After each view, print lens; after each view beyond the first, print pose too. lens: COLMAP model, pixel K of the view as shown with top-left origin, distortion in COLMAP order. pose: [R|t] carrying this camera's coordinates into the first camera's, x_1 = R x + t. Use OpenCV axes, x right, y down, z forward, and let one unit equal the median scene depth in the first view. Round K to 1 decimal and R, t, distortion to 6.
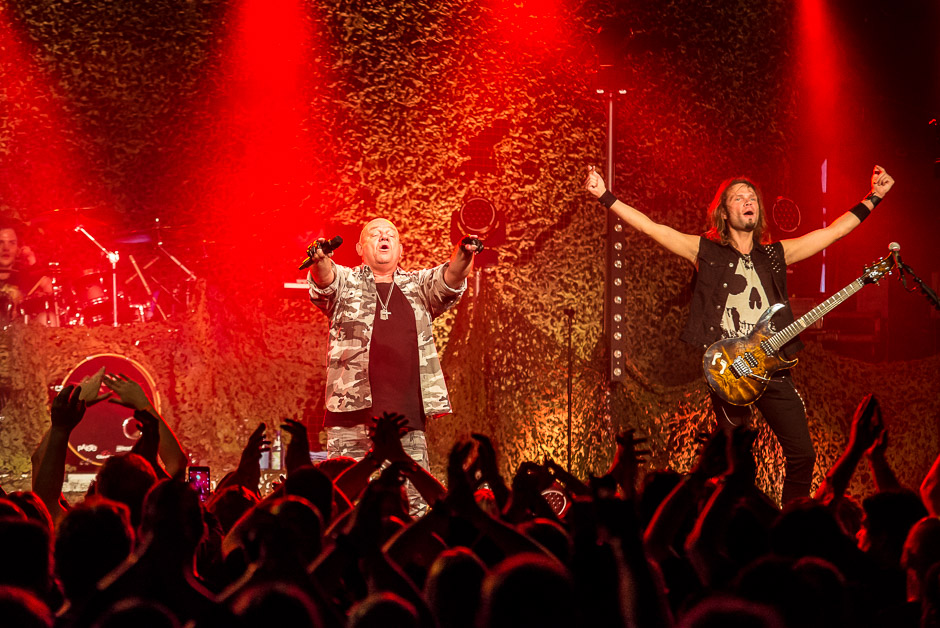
lens RADIAL K [[3703.3, 0, 440.3], [0, 3703.3, 262.4], [0, 0, 1]] dist [0.572452, 0.000000]
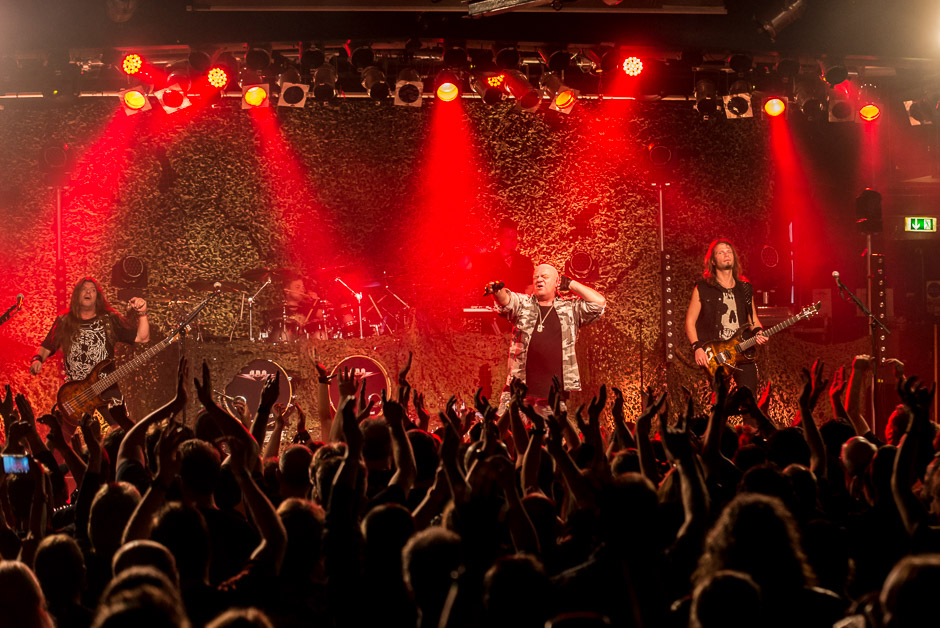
lens RADIAL K [[2041.6, 0, 477.1], [0, 2041.6, 321.6], [0, 0, 1]] dist [-0.310760, 0.000000]
pose [[0.998970, -0.033222, -0.030908, -0.008711], [0.033595, 0.999368, 0.011638, 0.001051], [0.030502, -0.012665, 0.999454, 0.105951]]
